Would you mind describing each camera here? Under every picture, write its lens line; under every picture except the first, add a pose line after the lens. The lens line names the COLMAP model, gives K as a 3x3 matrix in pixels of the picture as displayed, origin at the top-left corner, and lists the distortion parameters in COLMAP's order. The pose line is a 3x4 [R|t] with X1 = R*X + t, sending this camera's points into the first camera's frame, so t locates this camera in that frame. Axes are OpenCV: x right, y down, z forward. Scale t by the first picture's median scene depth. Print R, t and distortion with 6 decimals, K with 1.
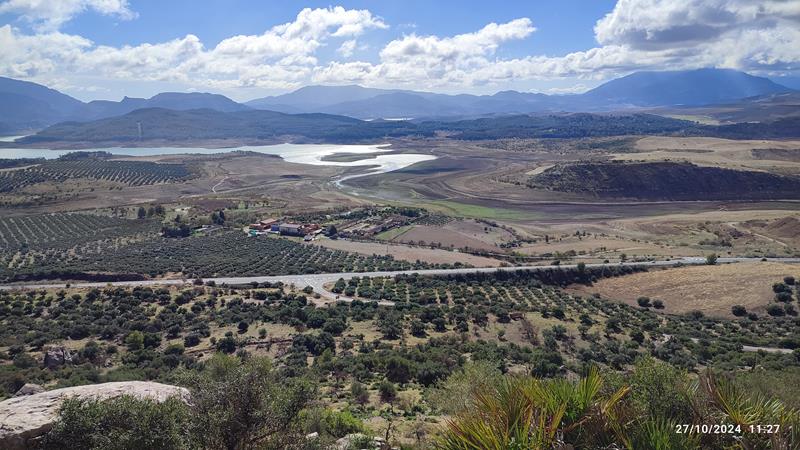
lens RADIAL K [[583.2, 0, 395.4], [0, 583.2, 224.9], [0, 0, 1]] dist [0.033560, -0.025763]
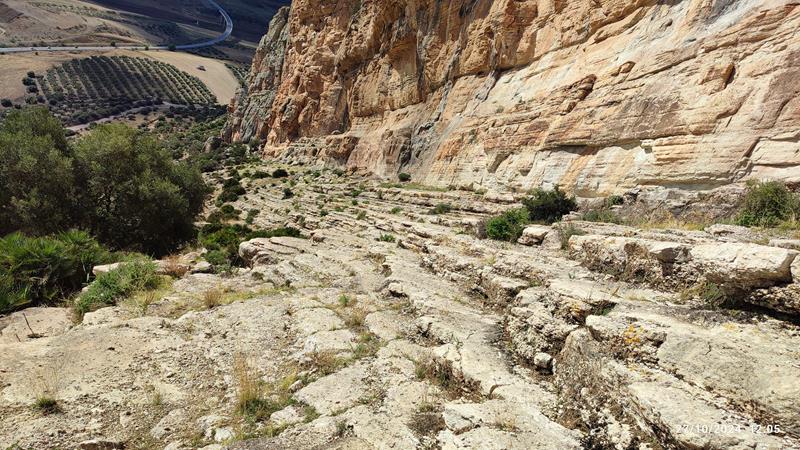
lens RADIAL K [[583.2, 0, 403.4], [0, 583.2, 228.9], [0, 0, 1]] dist [0.033560, -0.025763]
pose [[0.353018, -0.301879, 0.885577, -0.399637], [-0.095121, 0.930033, 0.354951, -0.156452], [-0.930768, -0.209541, 0.299604, -0.348389]]
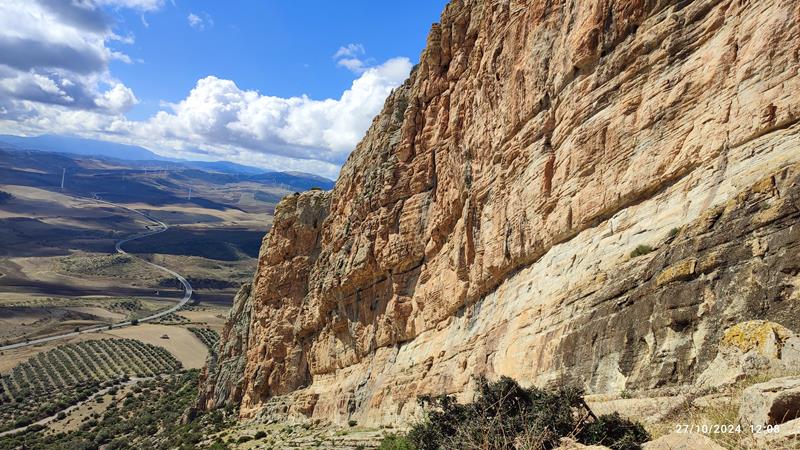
lens RADIAL K [[583.2, 0, 404.4], [0, 583.2, 223.7], [0, 0, 1]] dist [0.033560, -0.025763]
pose [[0.266885, 0.000614, 0.963728, -0.487474], [0.068794, 0.997437, -0.019686, -0.192585], [-0.961270, 0.071552, 0.266159, -0.393352]]
